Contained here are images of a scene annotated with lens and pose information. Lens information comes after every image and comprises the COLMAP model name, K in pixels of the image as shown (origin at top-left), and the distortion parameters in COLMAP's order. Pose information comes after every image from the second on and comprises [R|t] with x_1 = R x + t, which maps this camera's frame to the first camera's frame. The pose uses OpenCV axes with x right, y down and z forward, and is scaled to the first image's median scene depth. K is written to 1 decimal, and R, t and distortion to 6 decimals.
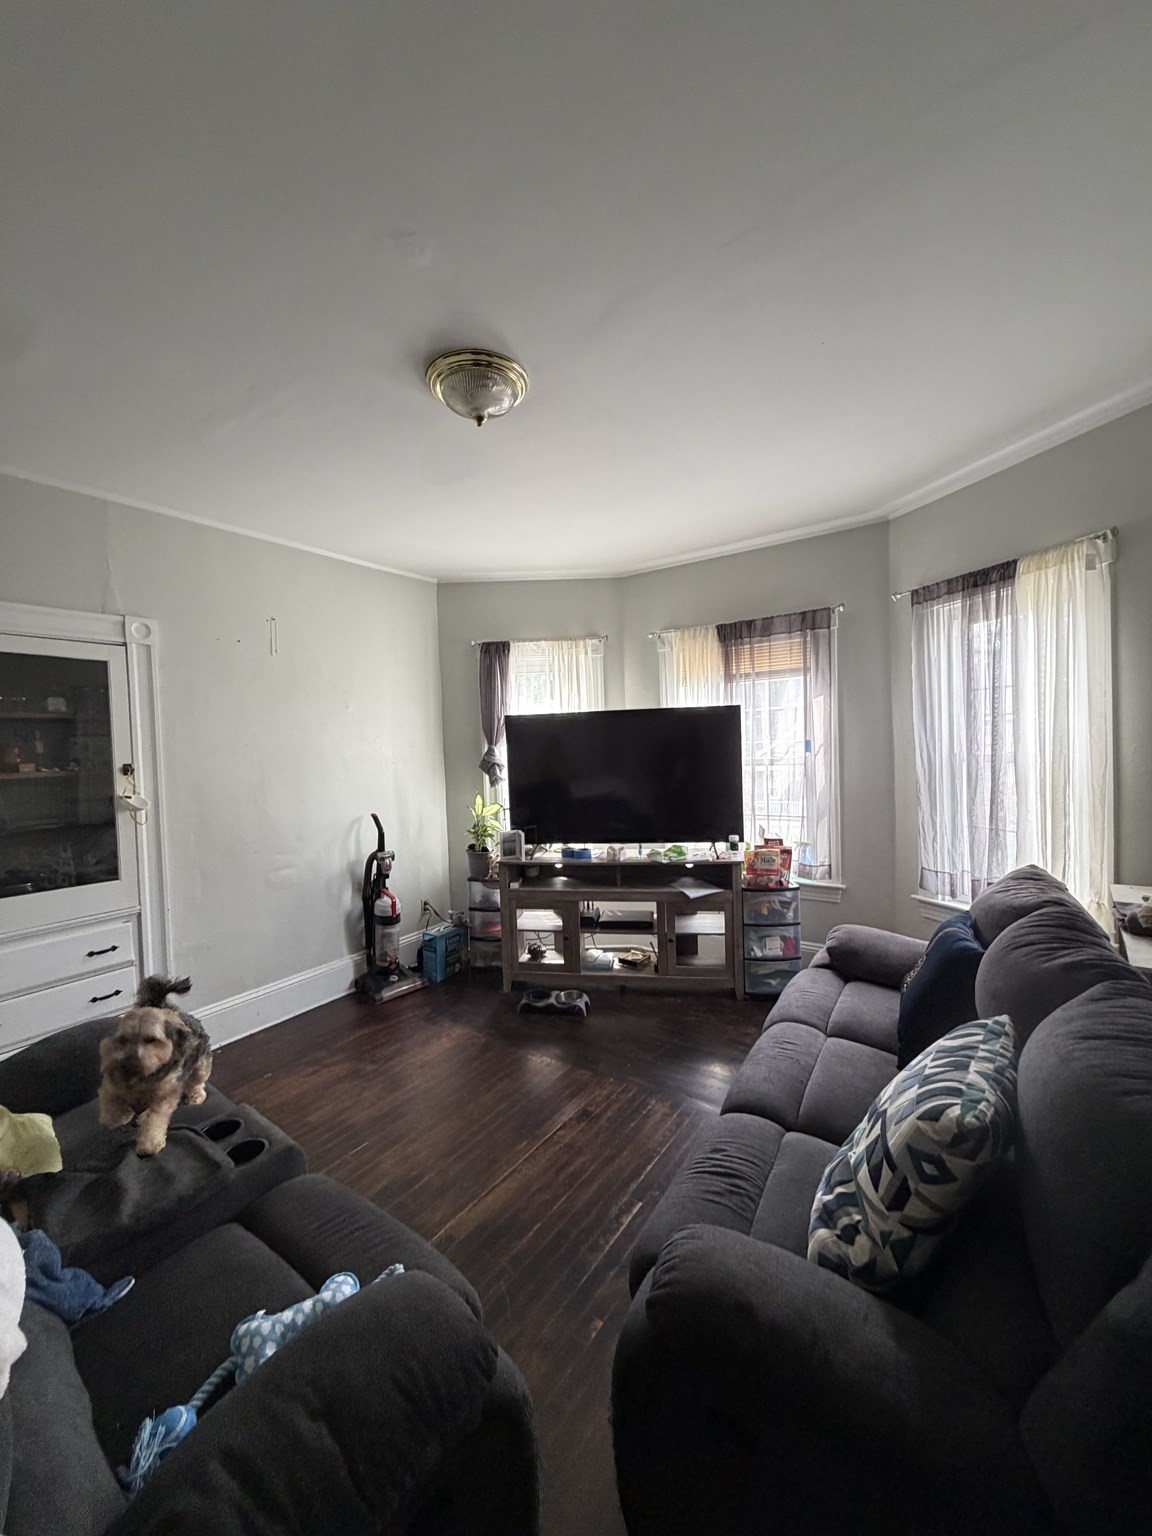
lens RADIAL K [[608.5, 0, 572.6], [0, 608.5, 771.7], [0, 0, 1]] dist [-0.000023, -0.000073]
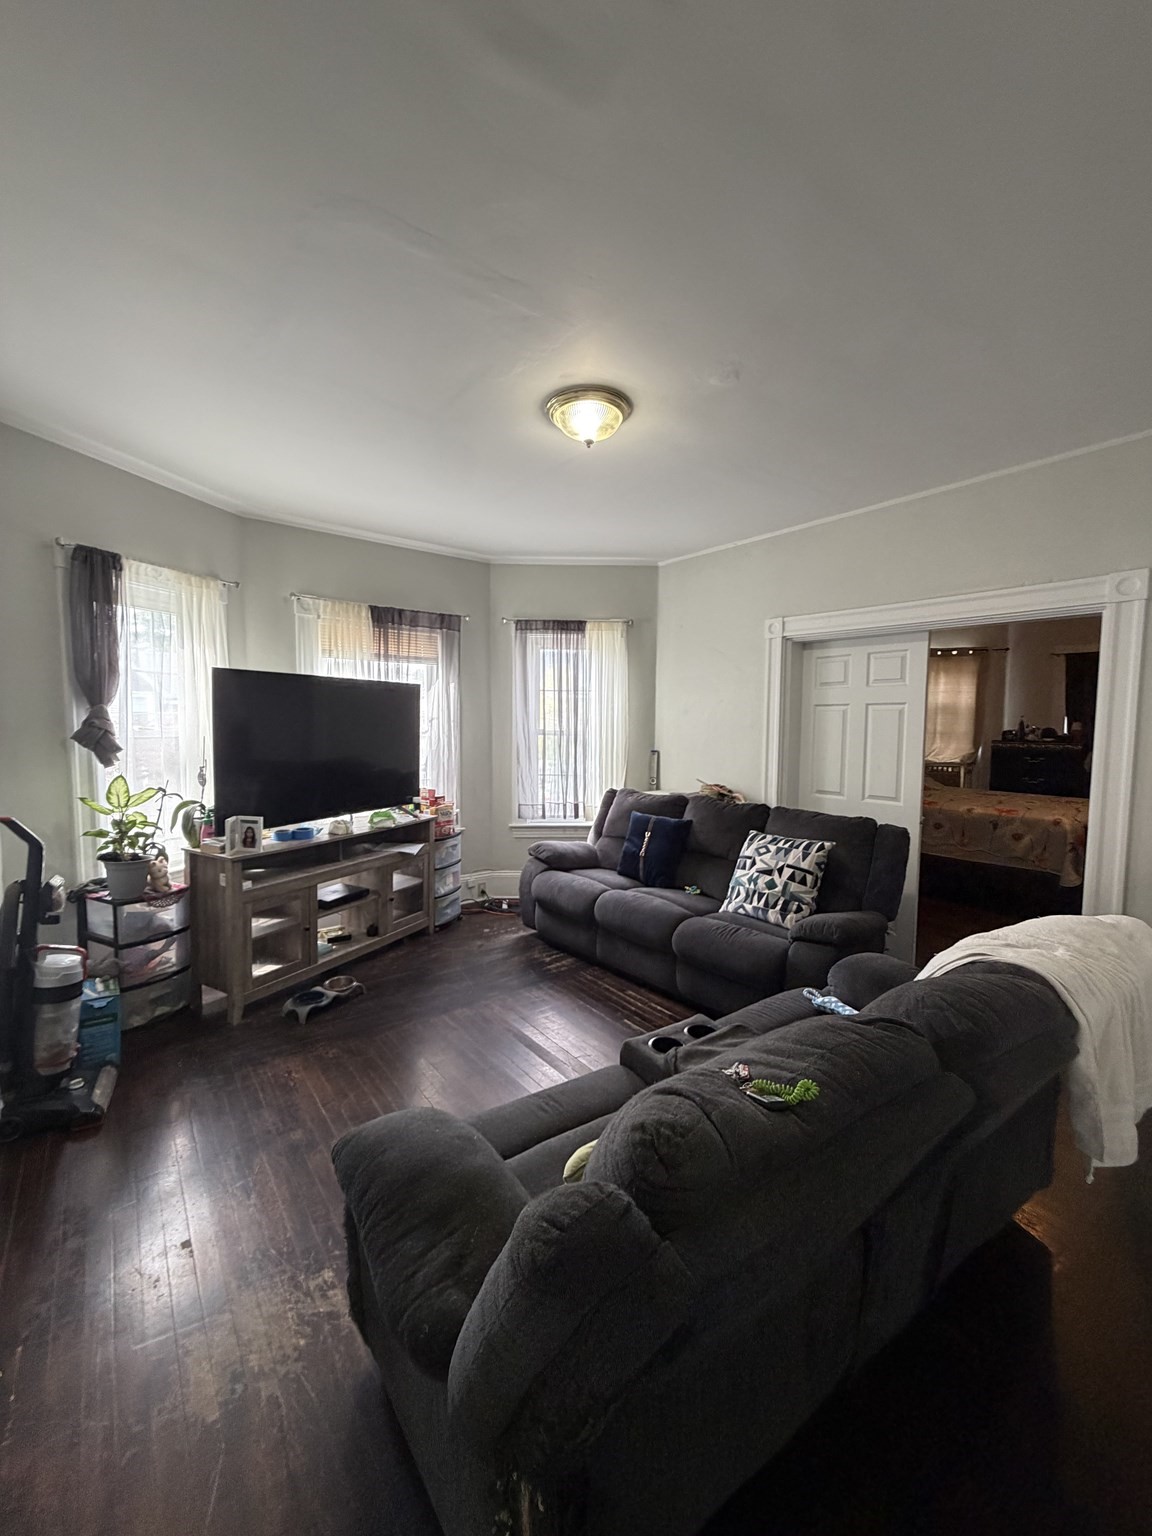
lens RADIAL K [[608.5, 0, 576.7], [0, 608.5, 764.4], [0, 0, 1]] dist [-0.000023, -0.000073]
pose [[0.316127, -0.034261, 0.948098, -0.722461], [0.012897, 0.999411, 0.031815, 0.009571], [-0.948629, 0.002170, 0.316382, 0.342858]]
